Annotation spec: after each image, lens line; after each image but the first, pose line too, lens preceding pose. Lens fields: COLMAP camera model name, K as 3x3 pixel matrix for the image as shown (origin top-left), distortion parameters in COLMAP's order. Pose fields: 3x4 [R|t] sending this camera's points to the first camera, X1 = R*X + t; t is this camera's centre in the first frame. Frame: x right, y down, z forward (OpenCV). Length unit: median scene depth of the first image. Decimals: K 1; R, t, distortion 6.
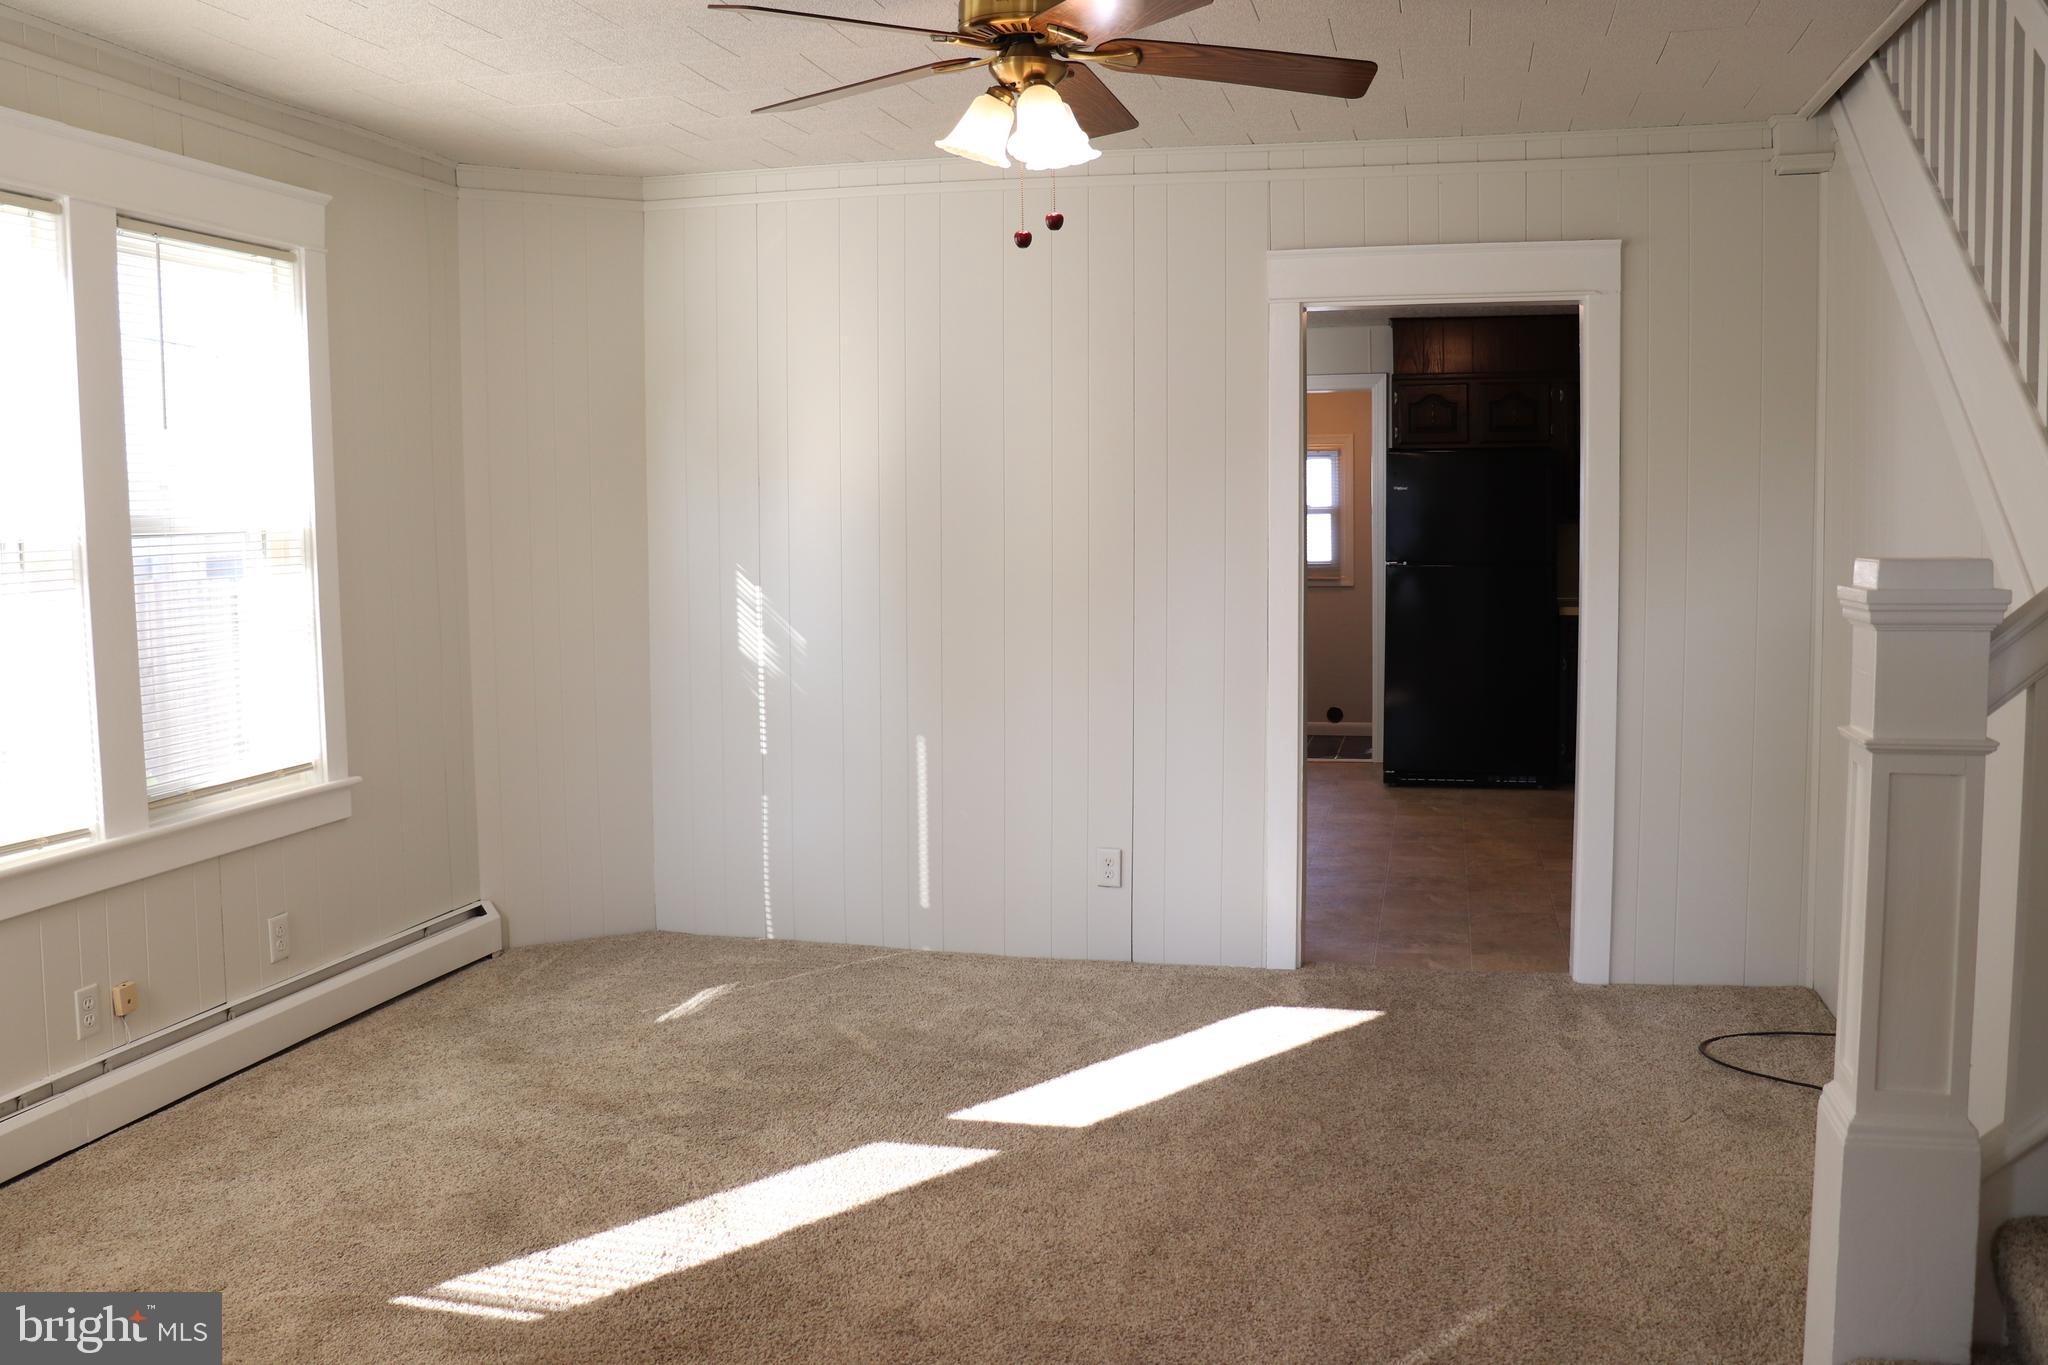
lens RADIAL K [[1689.8, 0, 1010.7], [0, 1689.8, 673.9], [0, 0, 1]] dist [-0.155882, 0.096786]
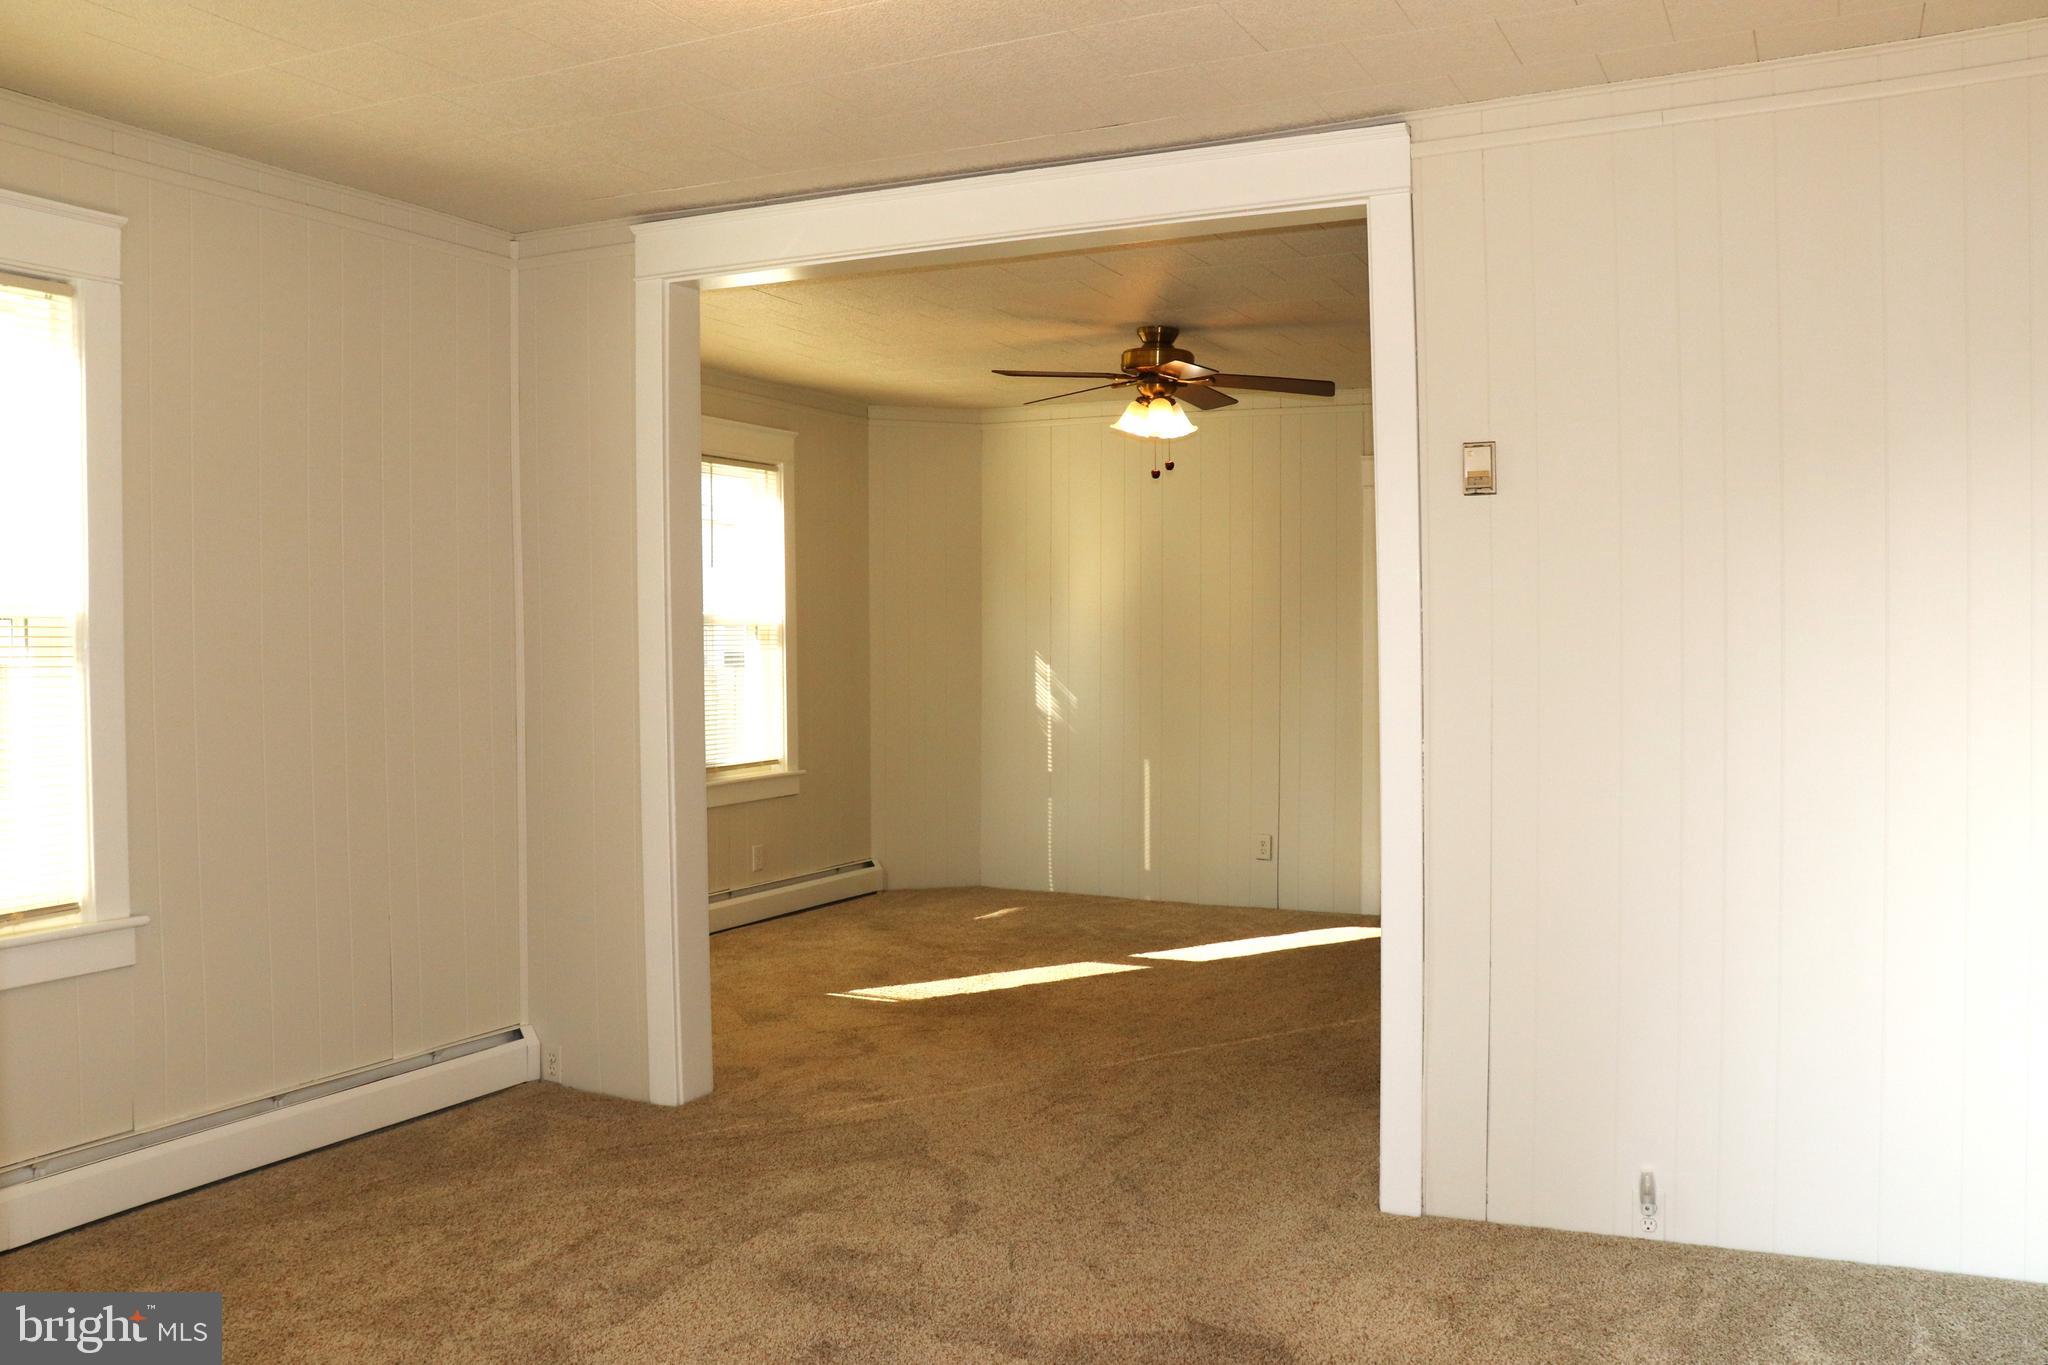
lens RADIAL K [[1689.8, 0, 1025.4], [0, 1689.8, 690.0], [0, 0, 1]] dist [-0.155882, 0.096786]
pose [[0.977238, 0.011931, -0.211810, 0.203949], [-0.025190, 0.997880, -0.060011, 0.082710], [0.210645, 0.063981, 0.975467, -0.682261]]
